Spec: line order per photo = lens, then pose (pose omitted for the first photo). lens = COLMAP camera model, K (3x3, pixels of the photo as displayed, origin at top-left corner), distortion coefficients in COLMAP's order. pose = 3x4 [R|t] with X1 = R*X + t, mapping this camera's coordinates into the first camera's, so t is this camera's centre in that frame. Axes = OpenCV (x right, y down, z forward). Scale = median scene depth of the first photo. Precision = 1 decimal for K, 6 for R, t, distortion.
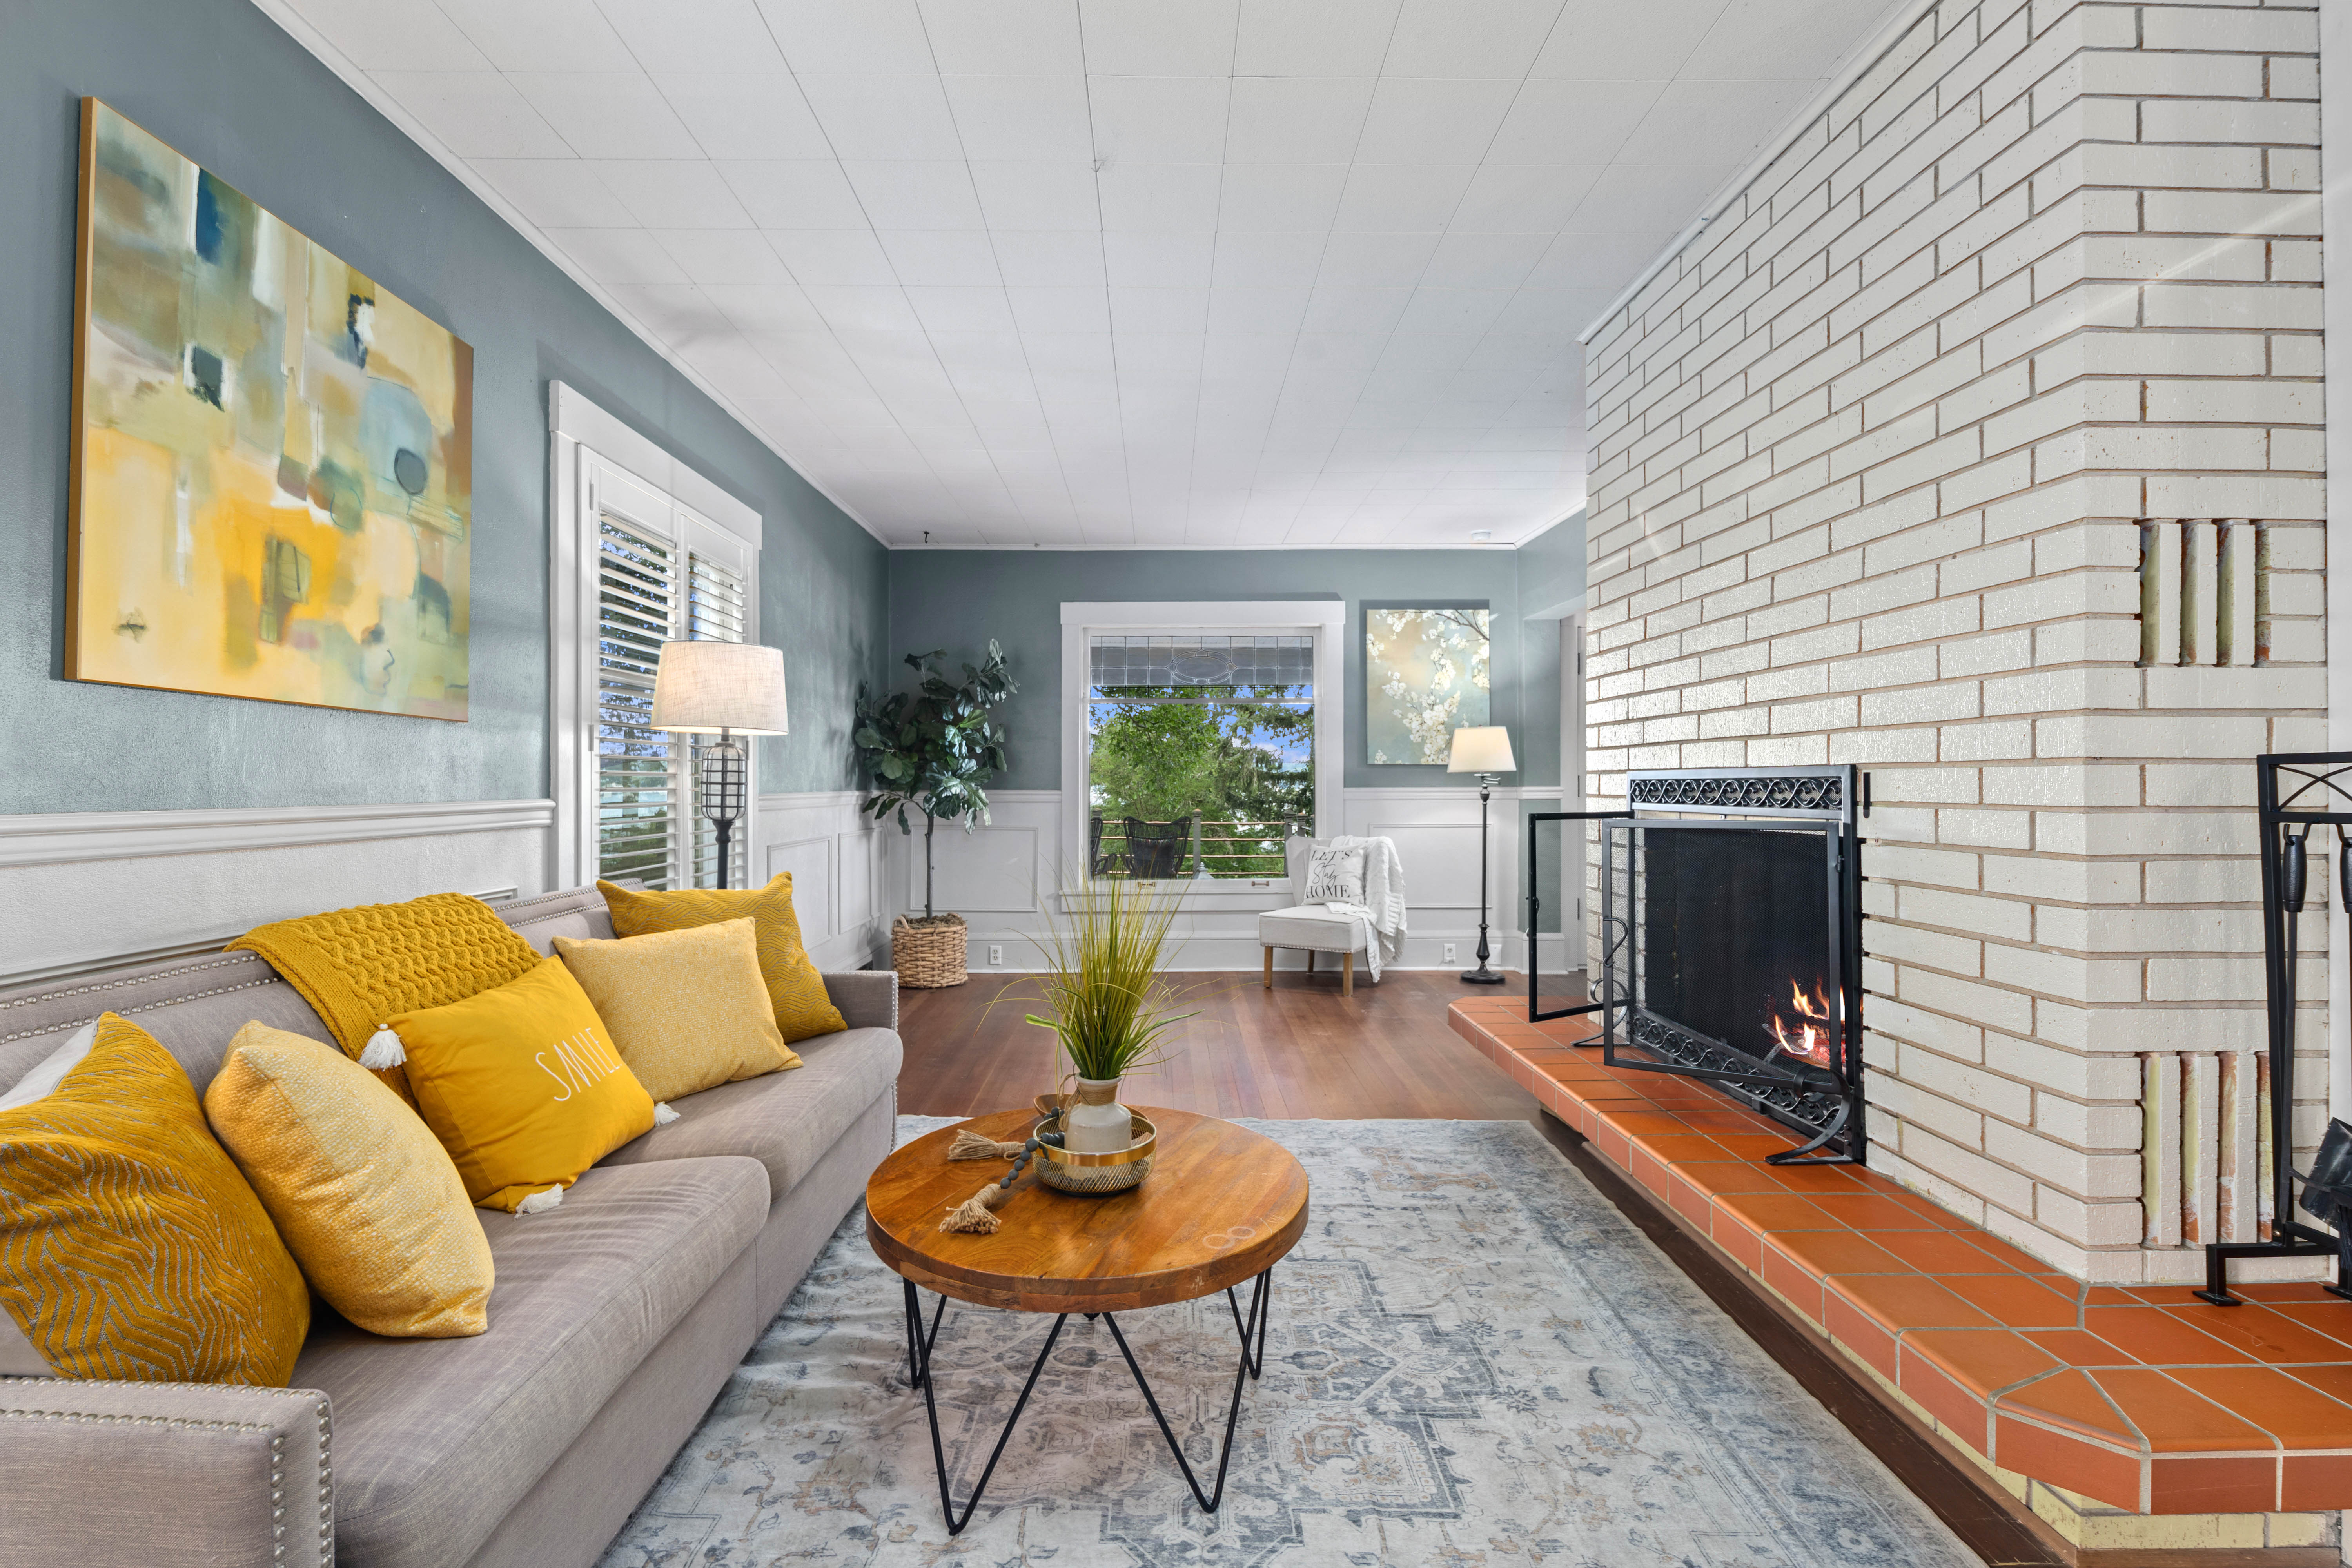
lens RADIAL K [[1038.9, 0, 1147.4], [0, 1038.9, 779.7], [0, 0, 1]] dist [0.005255, -0.004888]
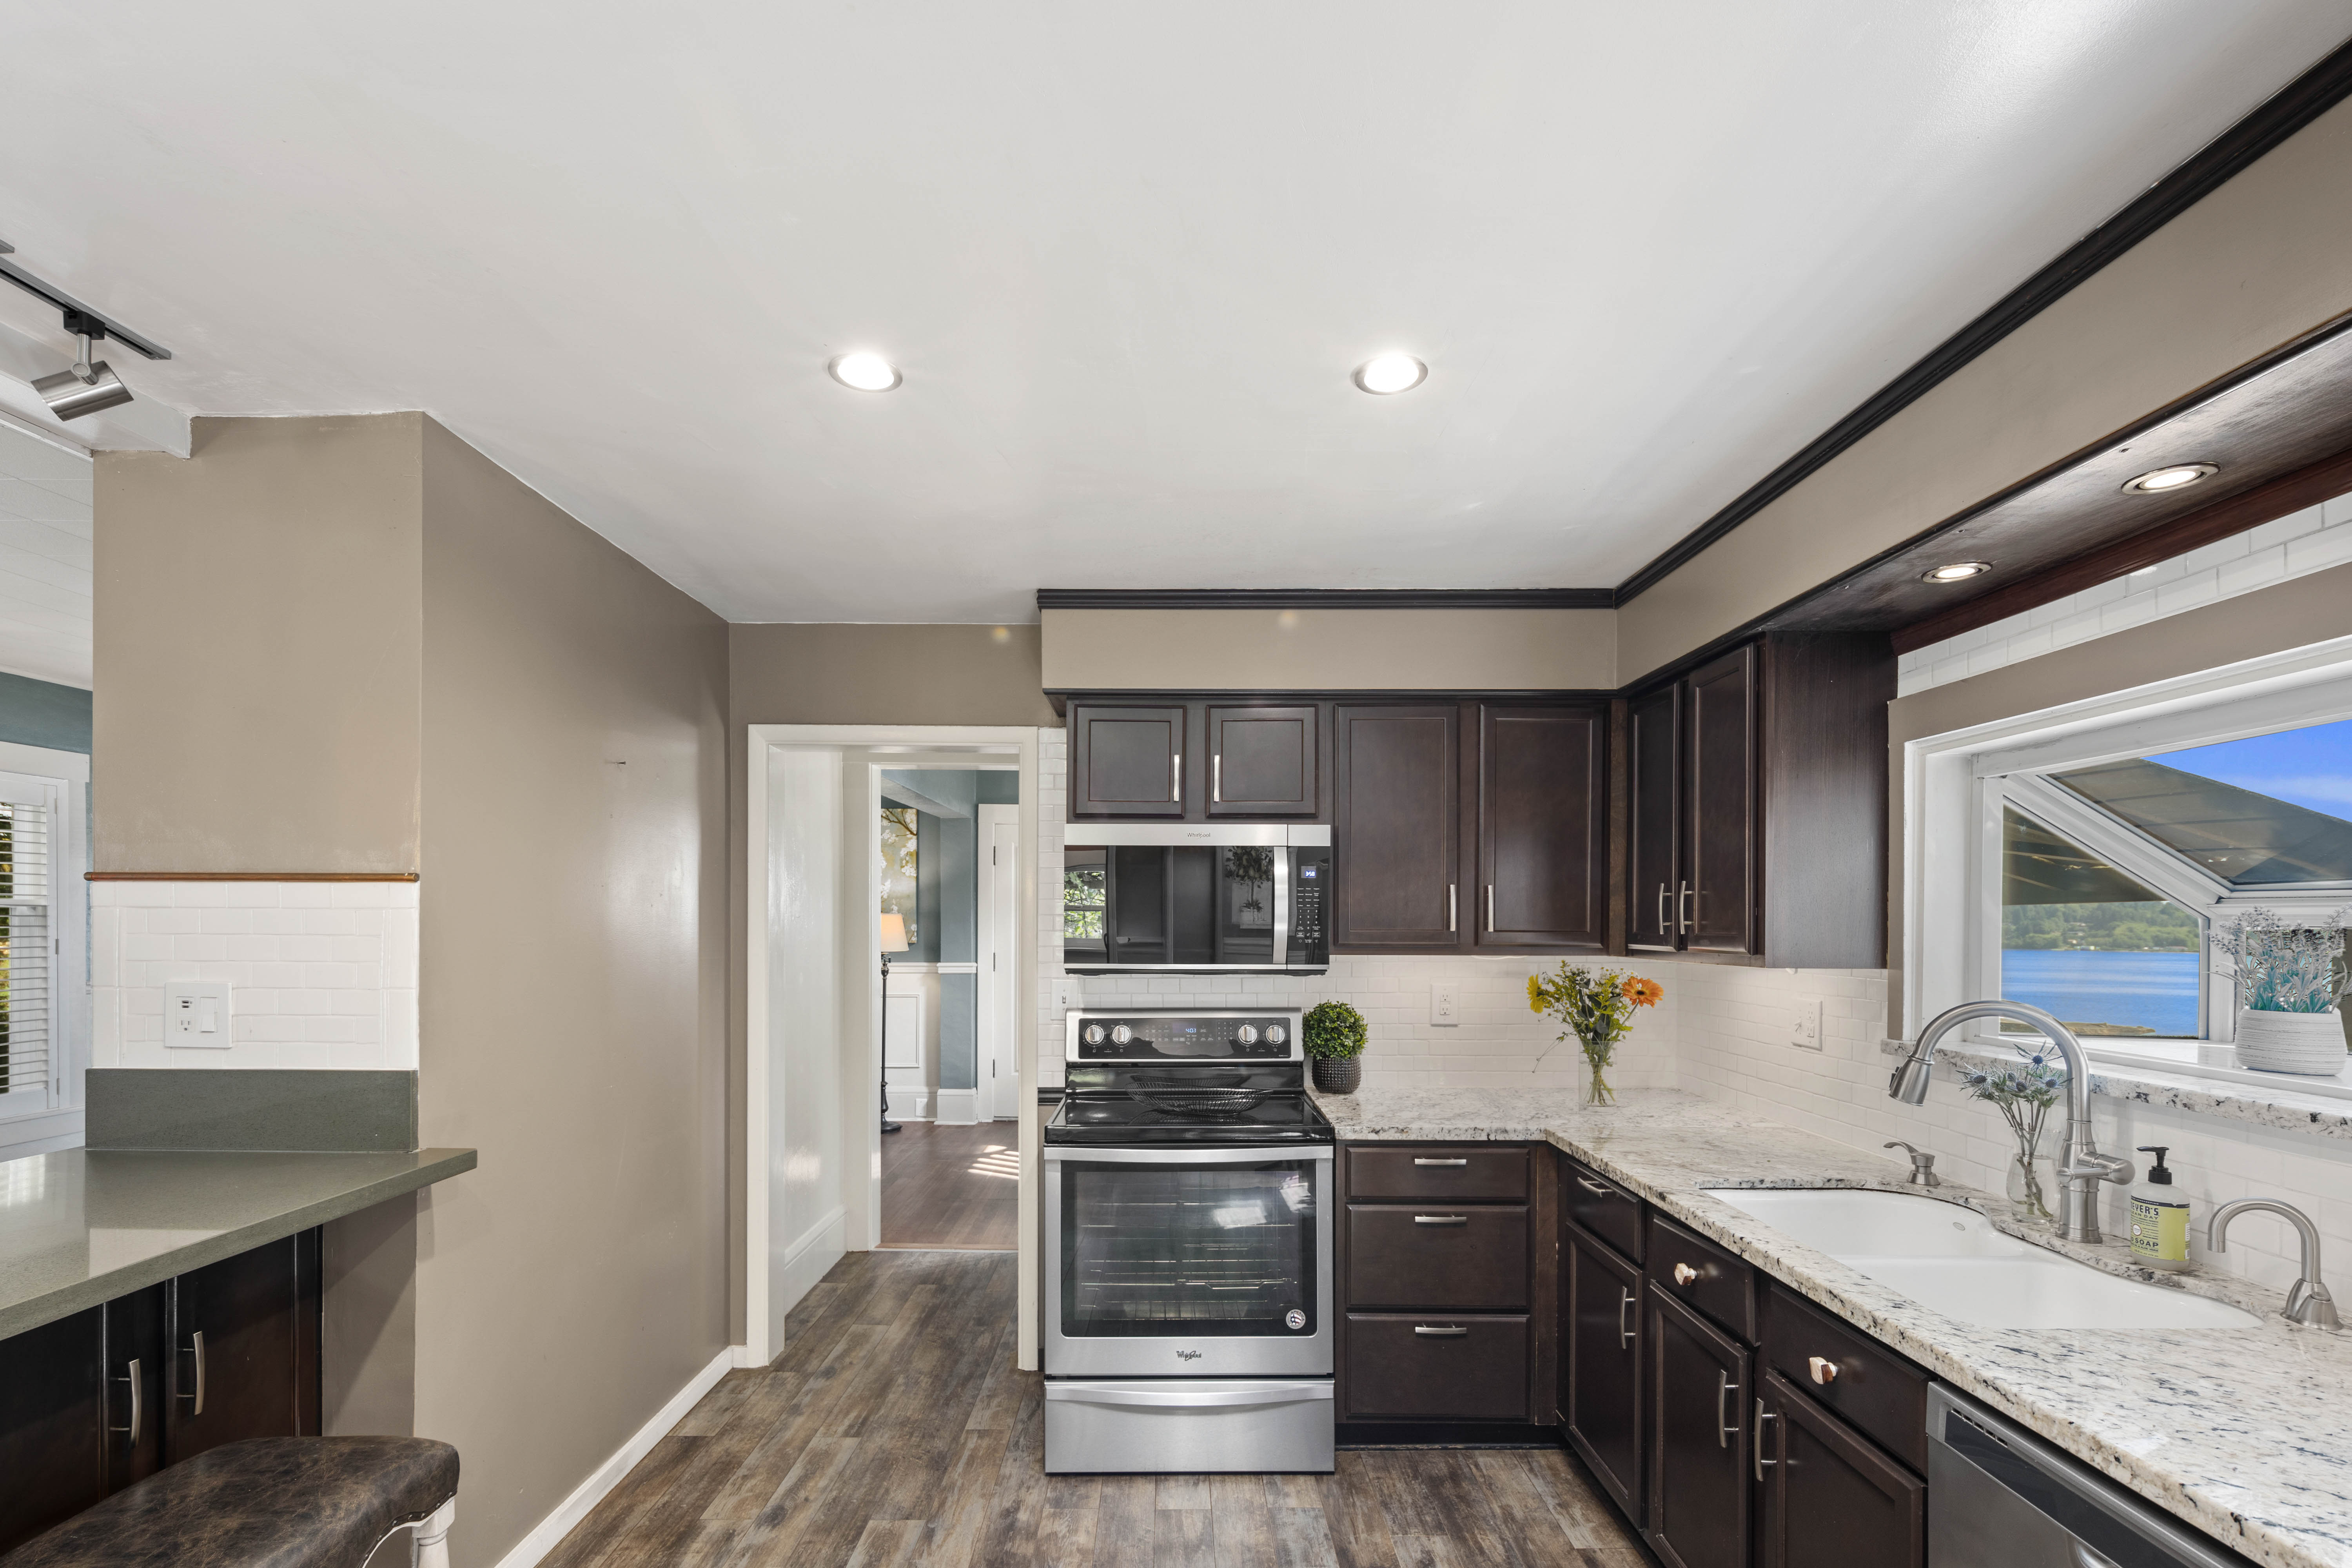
lens RADIAL K [[1038.9, 0, 1171.0], [0, 1038.9, 924.8], [0, 0, 1]] dist [0.005255, -0.004888]
pose [[0.999980, 0.002412, -0.005919, 1.816103], [-0.002384, 0.999986, 0.004744, -0.119402], [0.005931, -0.004730, 0.999971, -0.453232]]
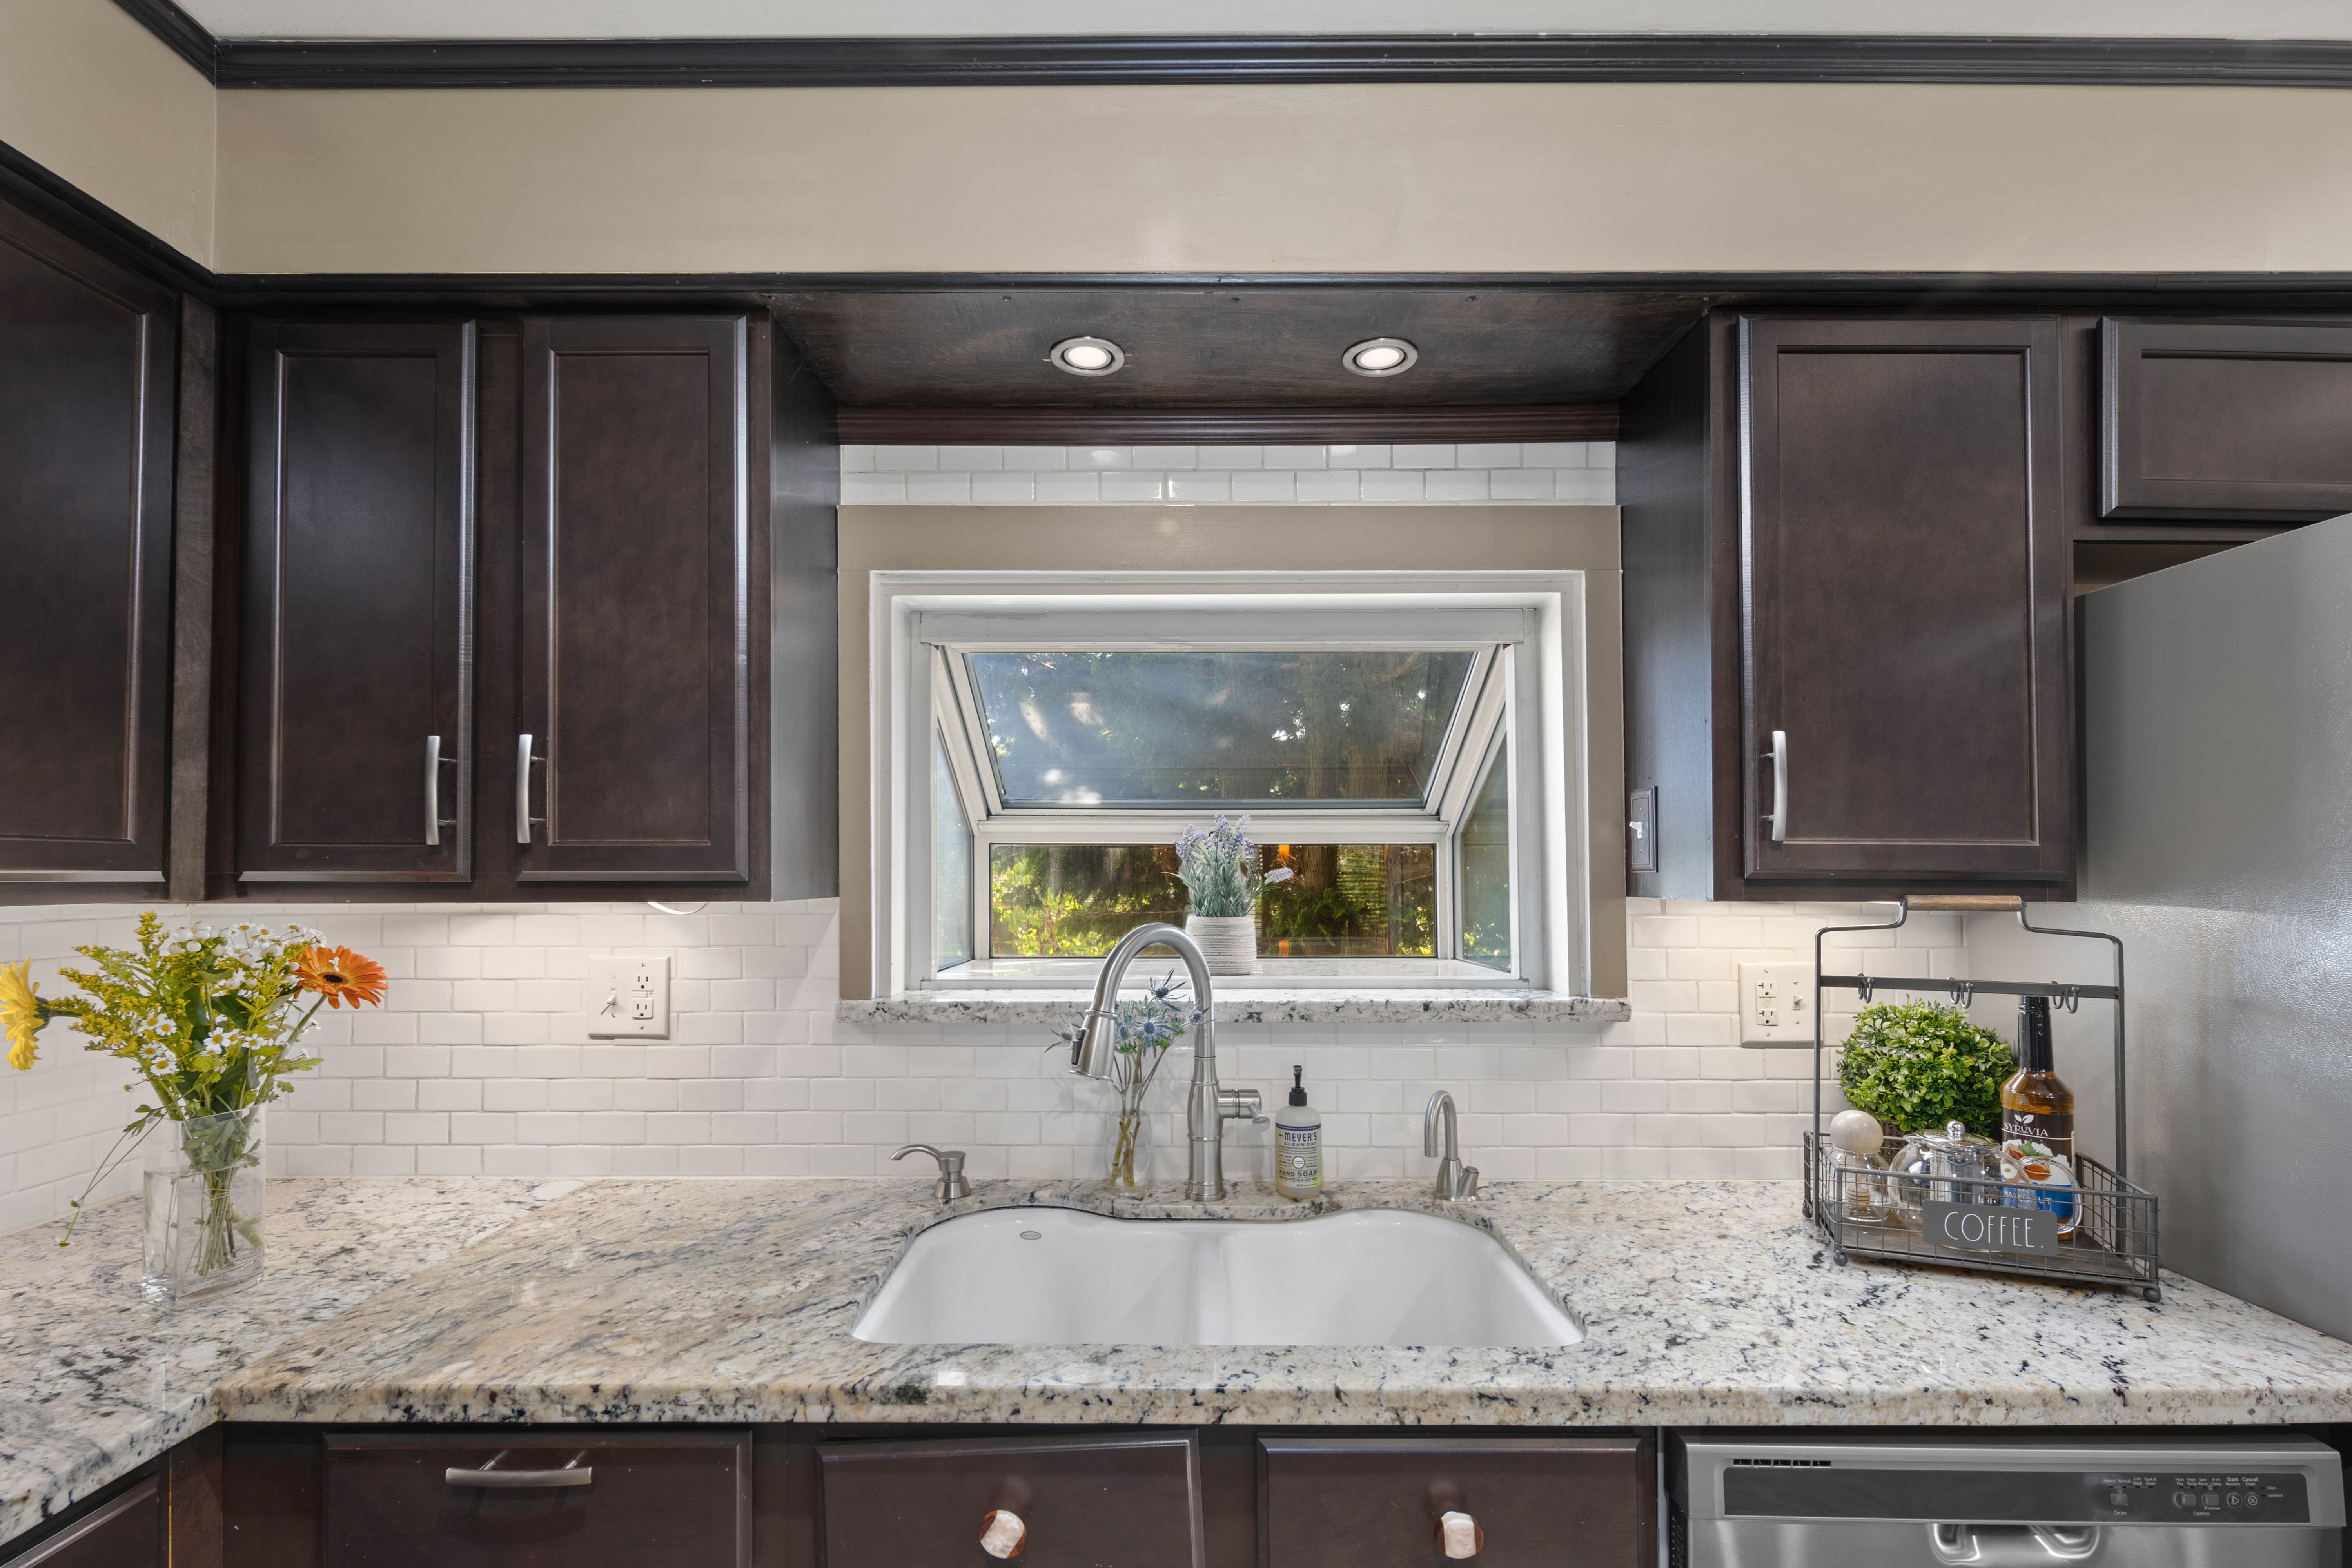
lens RADIAL K [[1038.9, 0, 1161.0], [0, 1038.9, 861.6], [0, 0, 1]] dist [0.005255, -0.004888]
pose [[0.005310, 0.014673, 0.999878, 1.820657], [0.001447, 0.999891, -0.014681, -0.084719], [-0.999985, 0.001525, 0.005288, 0.403536]]
